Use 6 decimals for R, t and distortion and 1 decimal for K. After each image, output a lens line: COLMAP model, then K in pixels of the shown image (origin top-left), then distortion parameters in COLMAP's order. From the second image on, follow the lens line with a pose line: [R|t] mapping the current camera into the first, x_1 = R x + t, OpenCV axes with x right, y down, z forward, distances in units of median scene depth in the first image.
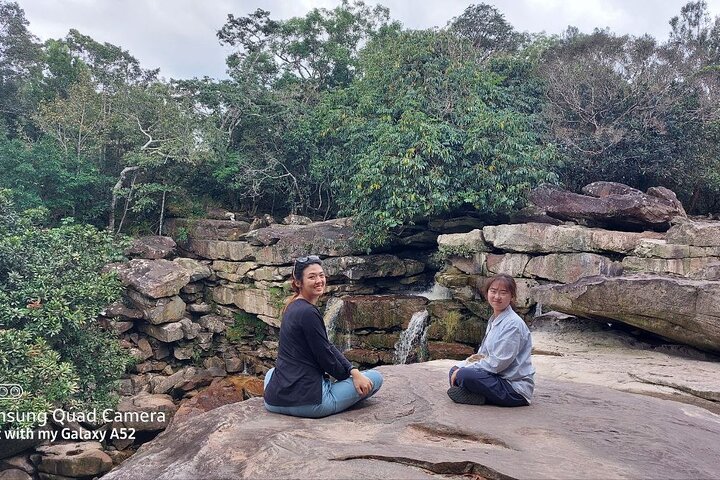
lens RADIAL K [[595.7, 0, 360.0], [0, 595.7, 240.0], [0, 0, 1]] dist [0.041888, -0.062379]
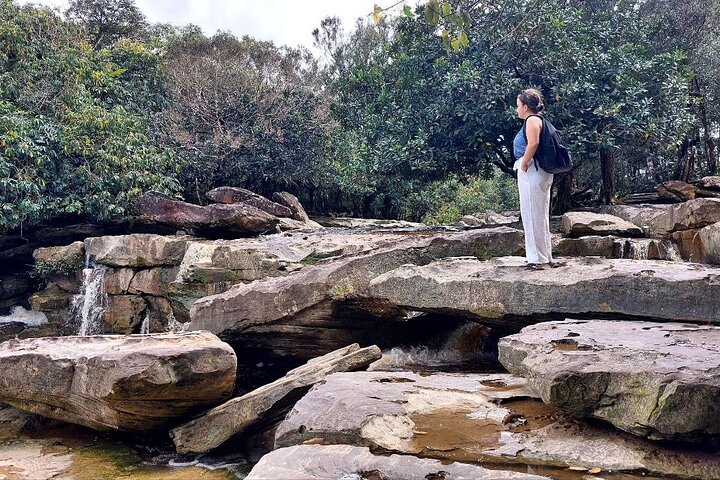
lens RADIAL K [[595.7, 0, 360.0], [0, 595.7, 240.0], [0, 0, 1]] dist [0.041888, -0.062379]
pose [[0.885296, -0.035056, 0.463704, 0.130776], [0.028911, 0.999375, 0.020357, -0.022148], [-0.464128, -0.004615, 0.885756, 0.023925]]
